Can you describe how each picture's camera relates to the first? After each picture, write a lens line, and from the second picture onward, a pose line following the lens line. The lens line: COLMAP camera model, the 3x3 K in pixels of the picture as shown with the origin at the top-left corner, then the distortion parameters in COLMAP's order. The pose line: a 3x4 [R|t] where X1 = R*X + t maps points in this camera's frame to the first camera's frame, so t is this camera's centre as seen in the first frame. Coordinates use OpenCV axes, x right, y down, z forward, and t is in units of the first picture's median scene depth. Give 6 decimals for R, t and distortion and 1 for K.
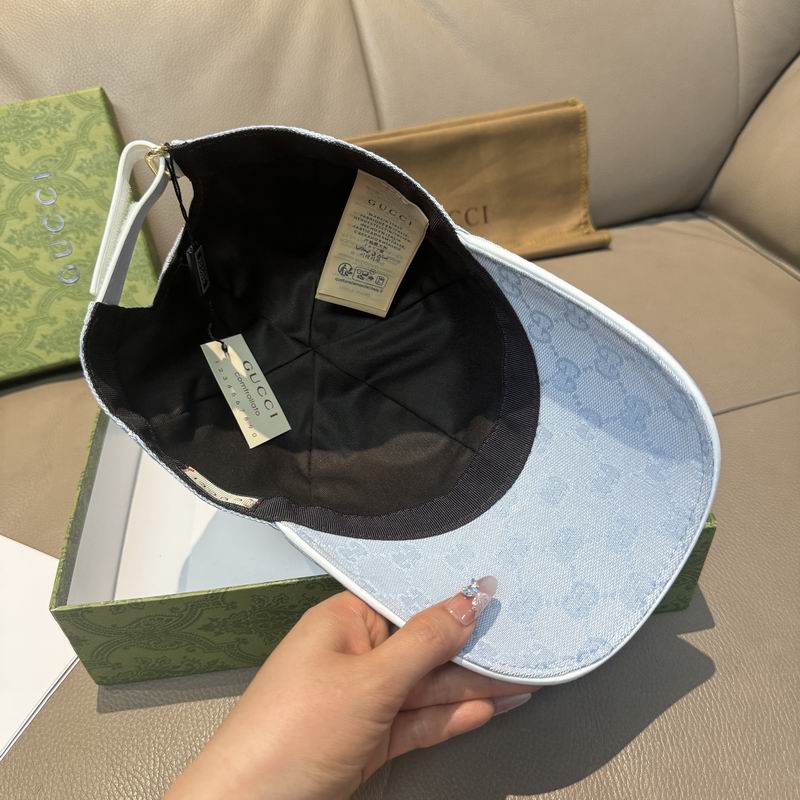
lens RADIAL K [[790.8, 0, 400.4], [0, 790.8, 399.5], [0, 0, 1]] dist [-0.041009, 0.000000]
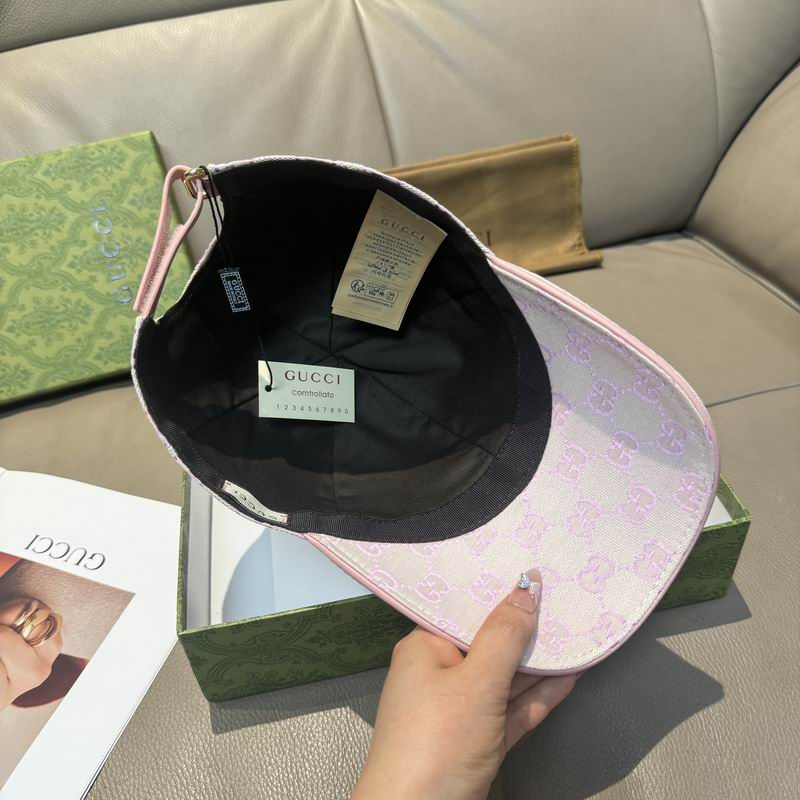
lens RADIAL K [[790.8, 0, 403.1], [0, 790.8, 398.1], [0, 0, 1]] dist [-0.041009, 0.000000]
pose [[0.999904, -0.006950, -0.011997, -0.002920], [0.006690, 0.999745, -0.021553, 0.018435], [0.012143, 0.021470, 0.999696, -0.135219]]
